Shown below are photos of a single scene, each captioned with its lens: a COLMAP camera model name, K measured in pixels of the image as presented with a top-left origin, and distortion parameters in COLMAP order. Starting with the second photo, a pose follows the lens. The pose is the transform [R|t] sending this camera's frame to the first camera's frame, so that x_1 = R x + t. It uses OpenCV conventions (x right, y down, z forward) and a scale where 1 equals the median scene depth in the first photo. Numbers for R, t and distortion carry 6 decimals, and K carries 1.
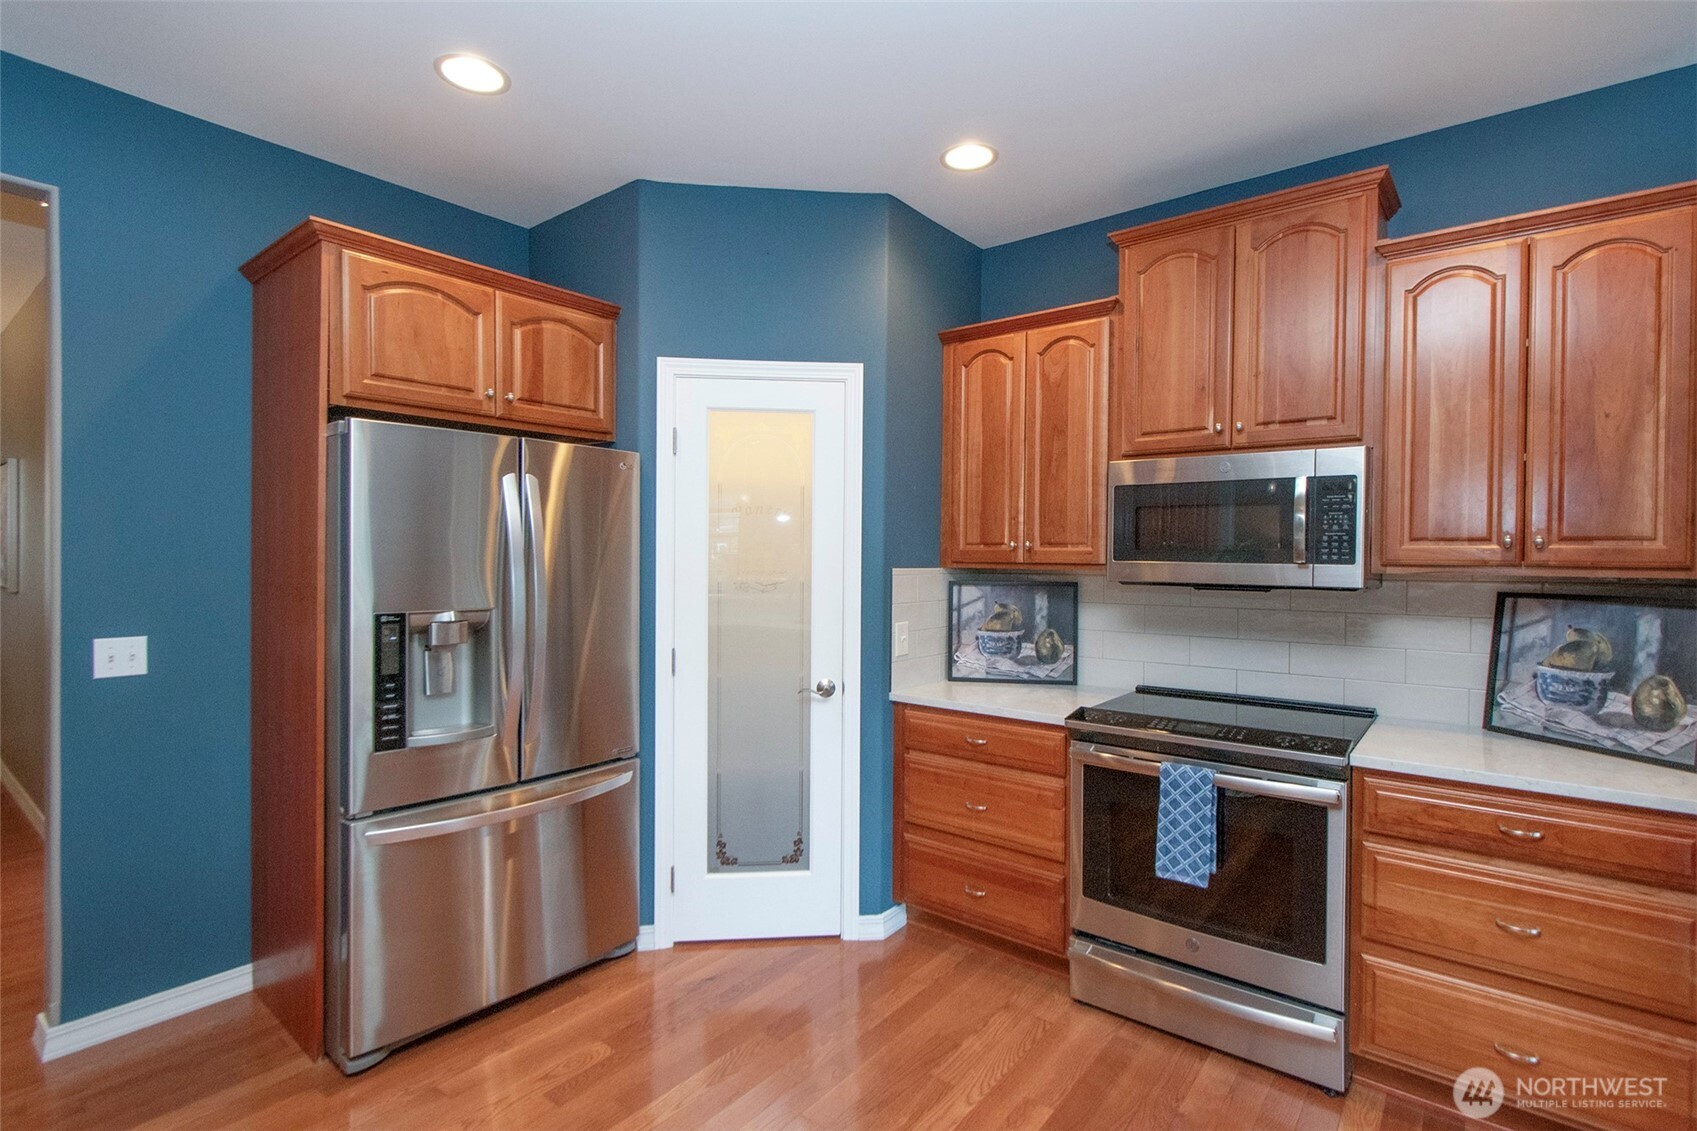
lens RADIAL K [[801.5, 0, 848.5], [0, 801.5, 565.5], [0, 0, 1]] dist [0.002110, 0.000178]
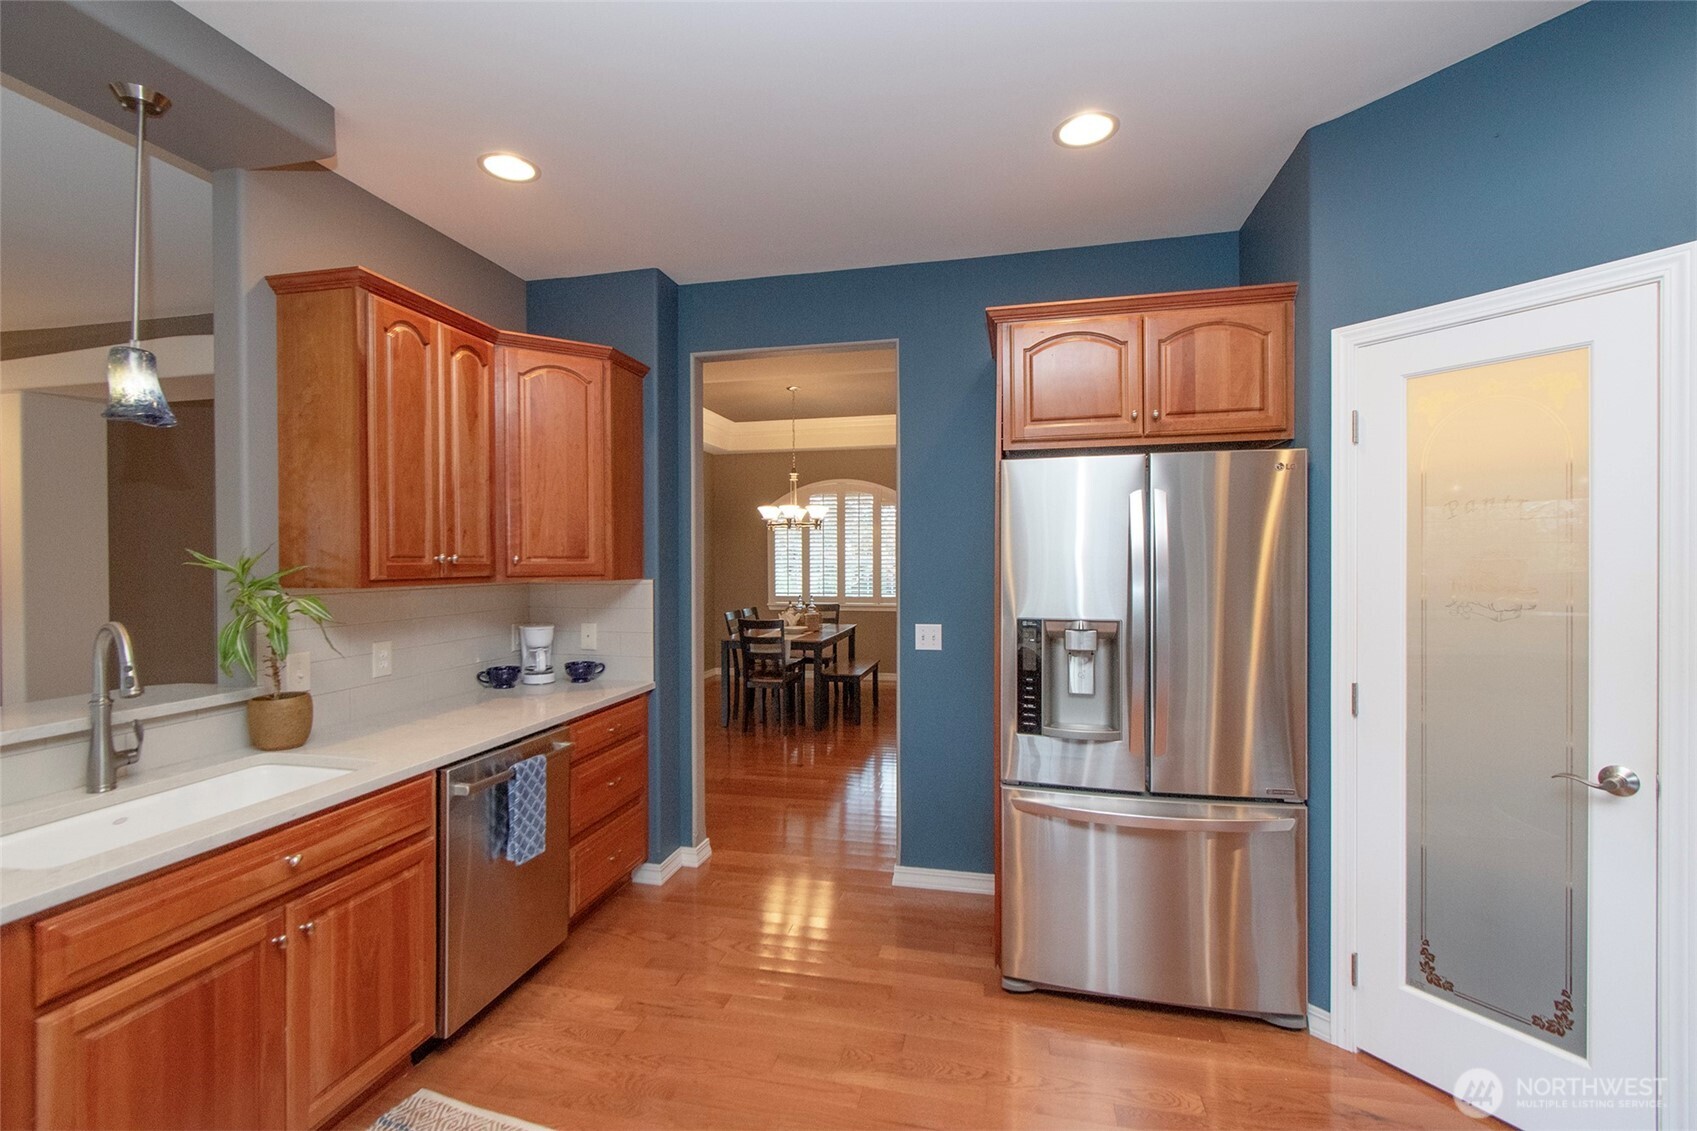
lens RADIAL K [[742.2, 0, 848.5], [0, 742.2, 565.5], [0, 0, 1]] dist [-0.002858, -0.000981]
pose [[0.432025, -0.003430, -0.901855, 0.238888], [-0.001908, 0.999987, -0.004718, -0.011172], [0.901860, 0.003759, 0.432013, 0.219536]]
